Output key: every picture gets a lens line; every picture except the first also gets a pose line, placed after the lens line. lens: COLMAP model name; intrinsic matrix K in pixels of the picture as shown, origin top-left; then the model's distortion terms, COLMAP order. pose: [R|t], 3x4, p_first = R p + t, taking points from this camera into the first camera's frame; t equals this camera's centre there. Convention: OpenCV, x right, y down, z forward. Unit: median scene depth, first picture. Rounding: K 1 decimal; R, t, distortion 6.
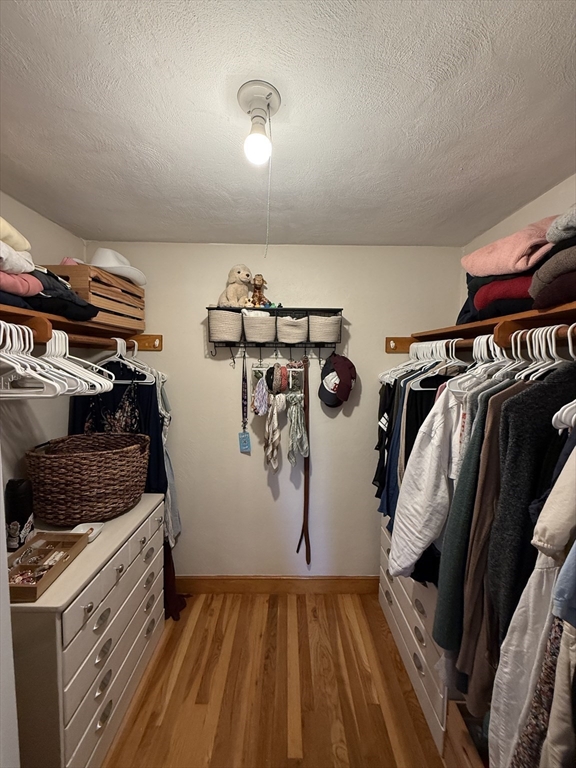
lens RADIAL K [[305.4, 0, 288.2], [0, 305.4, 382.4], [0, 0, 1]] dist [-0.000113, 0.000244]
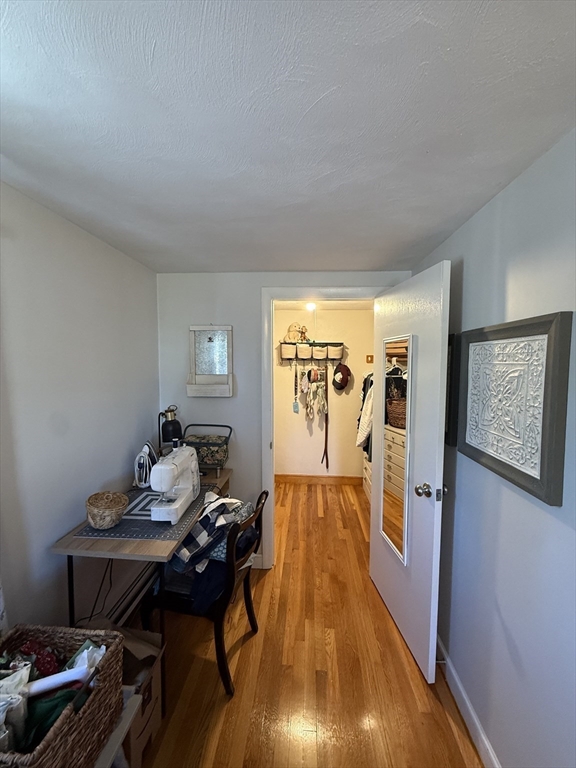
lens RADIAL K [[305.4, 0, 288.2], [0, 305.4, 382.4], [0, 0, 1]] dist [-0.000113, 0.000244]
pose [[0.997091, 0.002304, -0.076181, -0.041187], [-0.001538, 0.999948, 0.010115, 0.013249], [0.076200, -0.009968, 0.997043, -1.088402]]
